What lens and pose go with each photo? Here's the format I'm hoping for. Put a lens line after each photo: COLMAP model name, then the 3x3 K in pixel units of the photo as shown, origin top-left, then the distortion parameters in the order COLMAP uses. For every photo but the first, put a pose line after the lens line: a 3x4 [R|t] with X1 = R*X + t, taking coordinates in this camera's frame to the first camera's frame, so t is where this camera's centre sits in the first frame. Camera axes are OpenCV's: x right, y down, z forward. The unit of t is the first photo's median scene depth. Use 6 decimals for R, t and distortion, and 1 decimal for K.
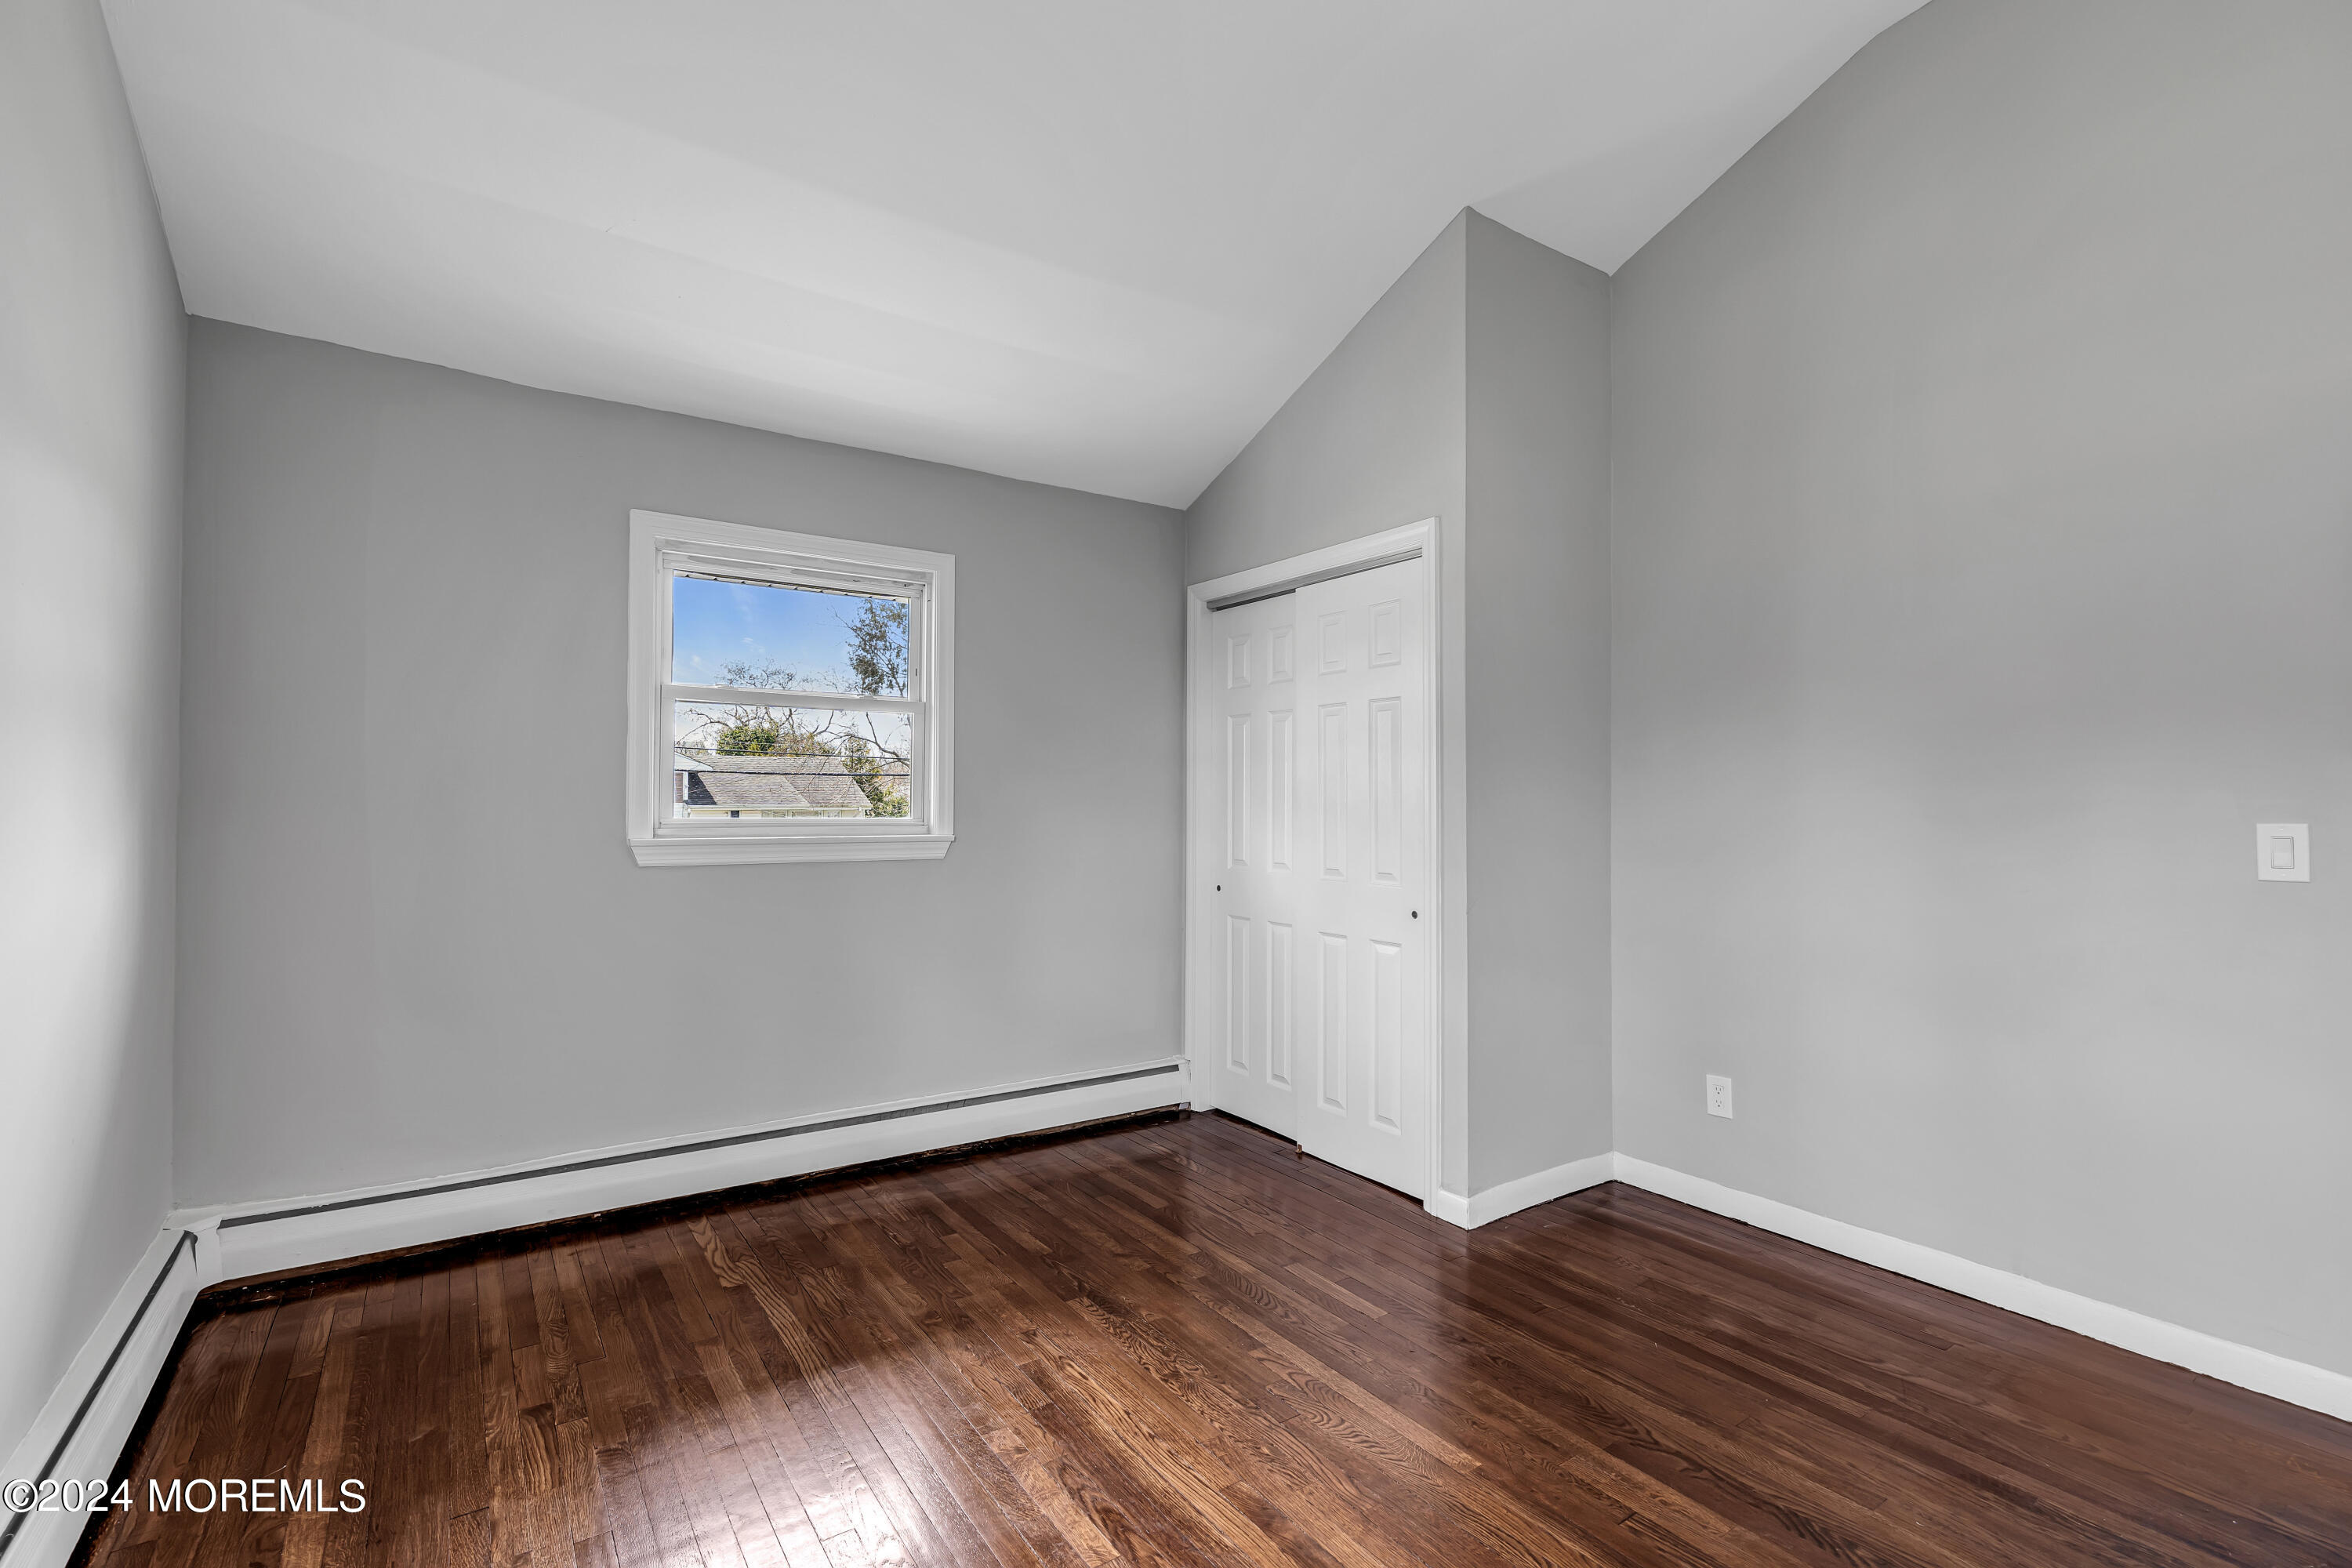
lens RADIAL K [[1055.8, 0, 1180.4], [0, 1055.8, 788.6], [0, 0, 1]] dist [-0.005803, 0.000896]
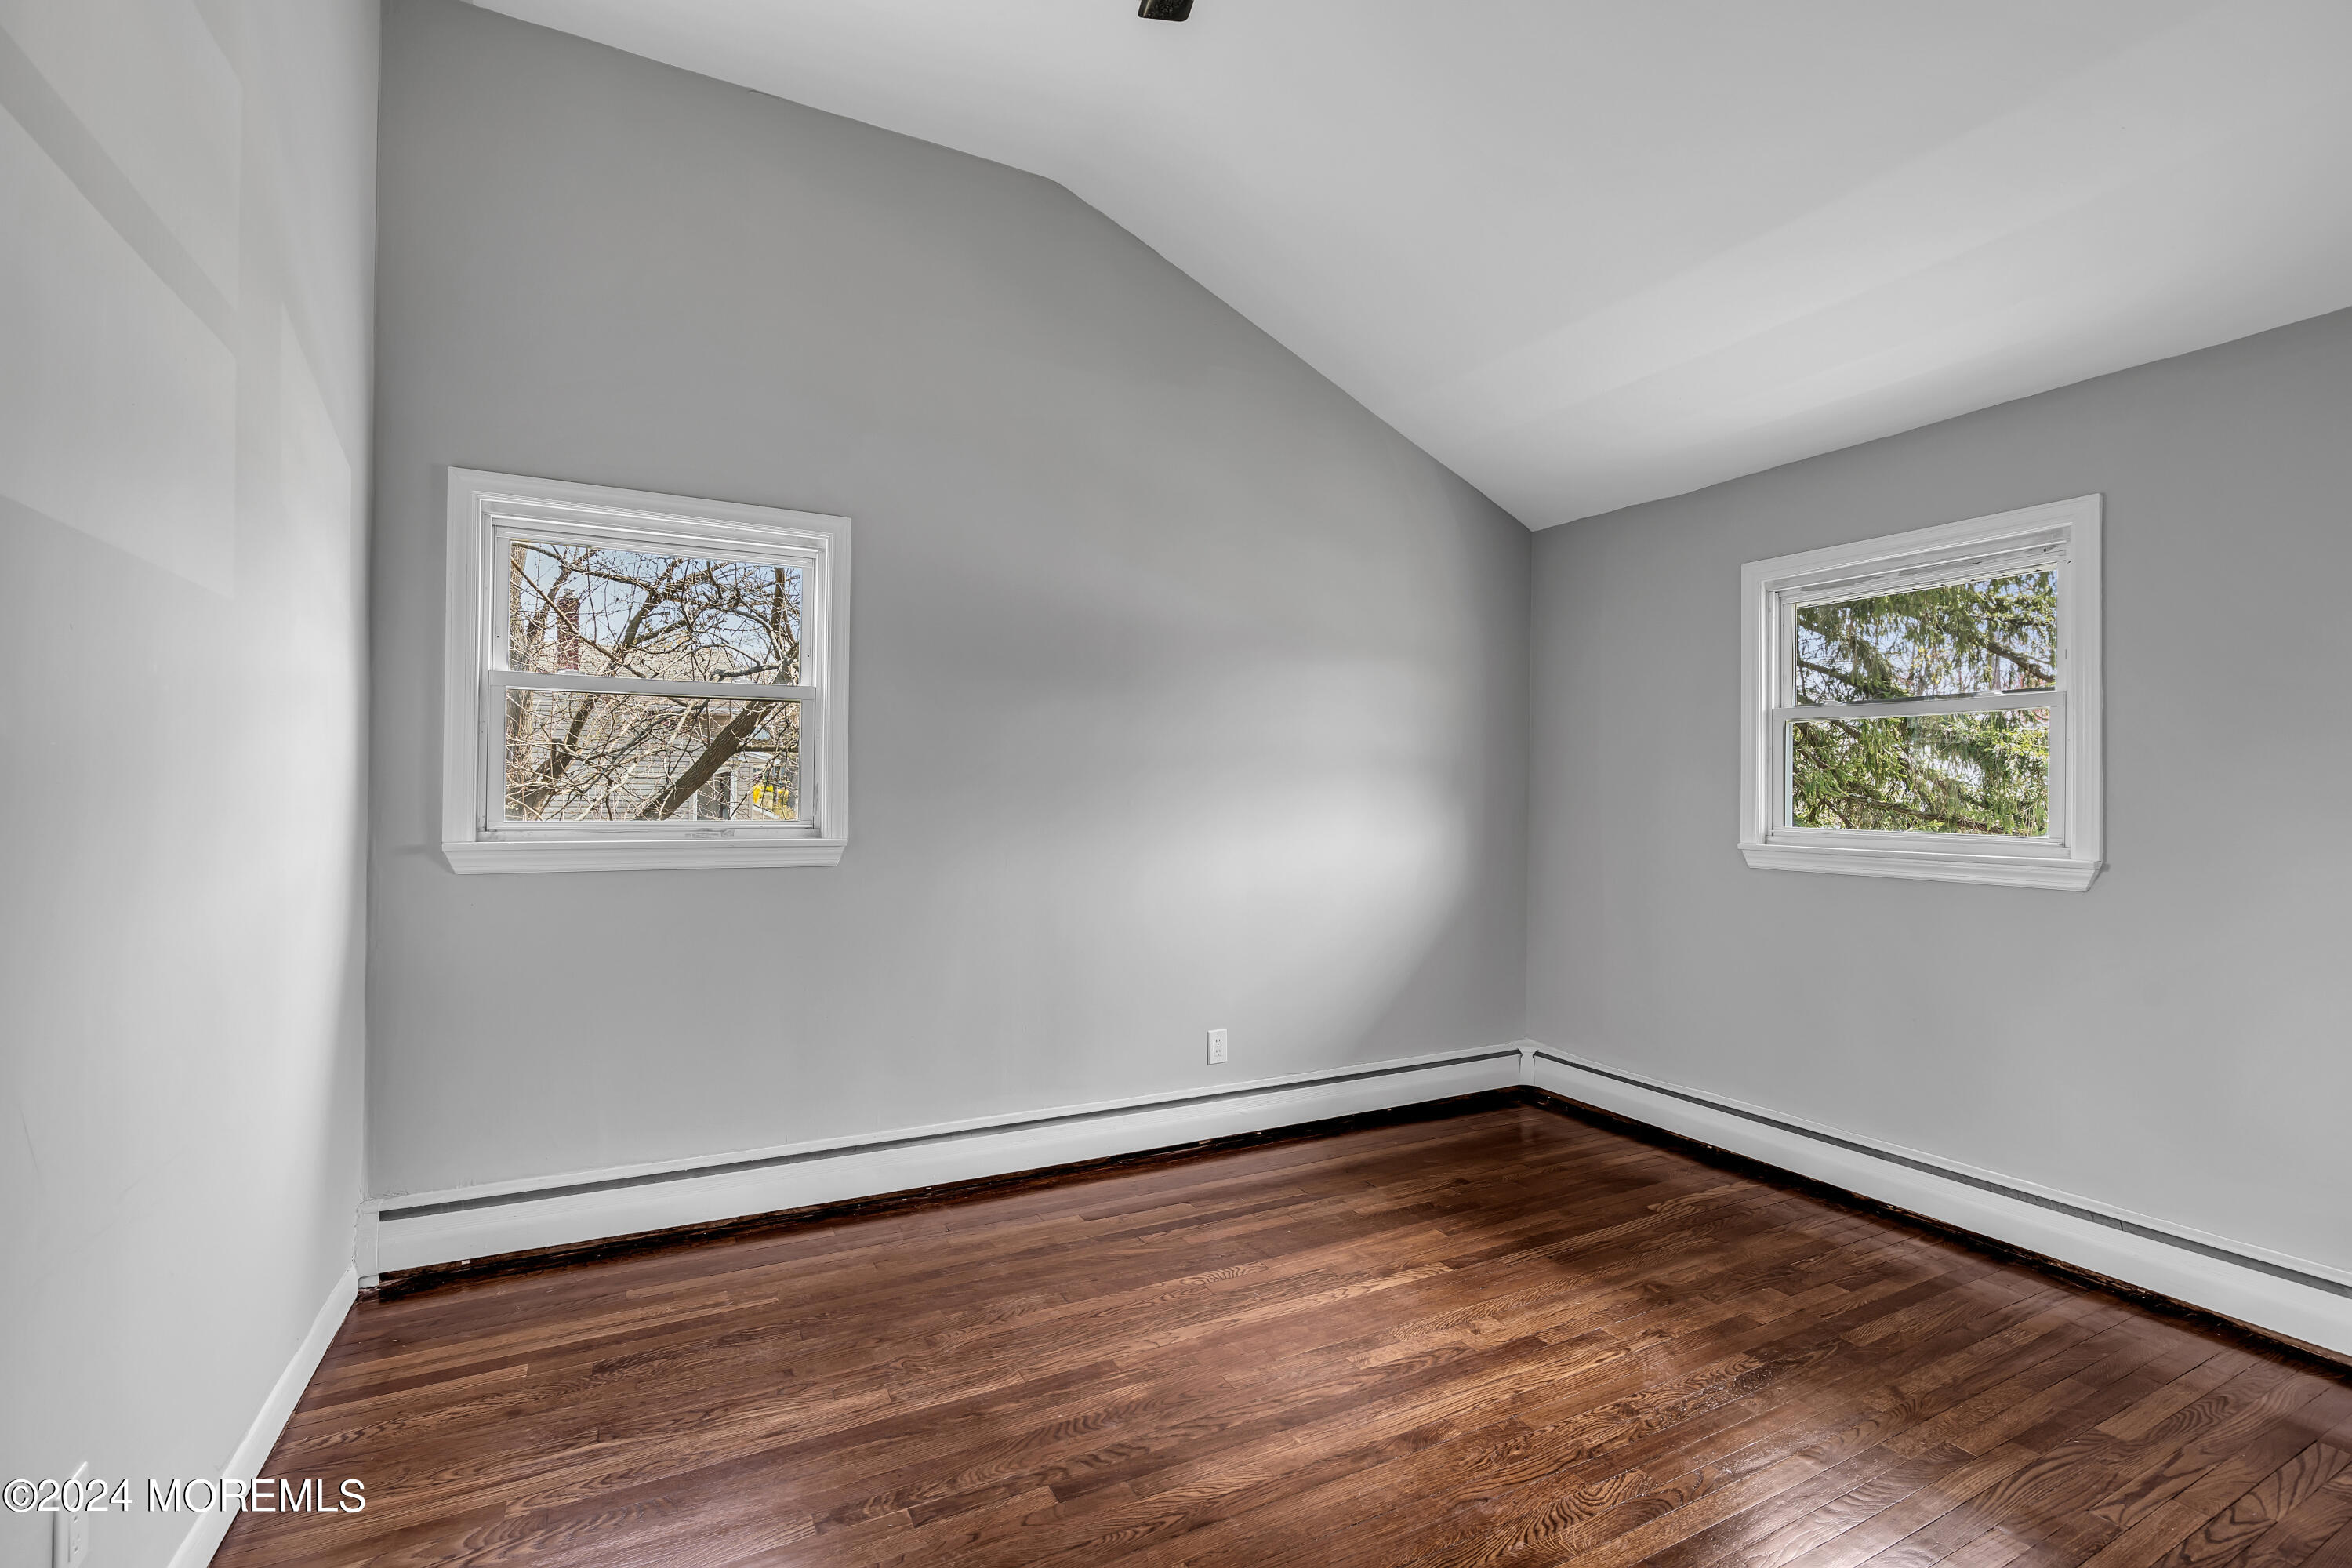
lens RADIAL K [[1055.8, 0, 1180.4], [0, 1055.8, 788.6], [0, 0, 1]] dist [-0.005803, 0.000896]
pose [[-0.119628, -0.013722, -0.992724, 0.774762], [-0.000456, 0.999905, -0.013767, 0.002633], [0.992819, -0.001194, -0.119623, 0.548023]]
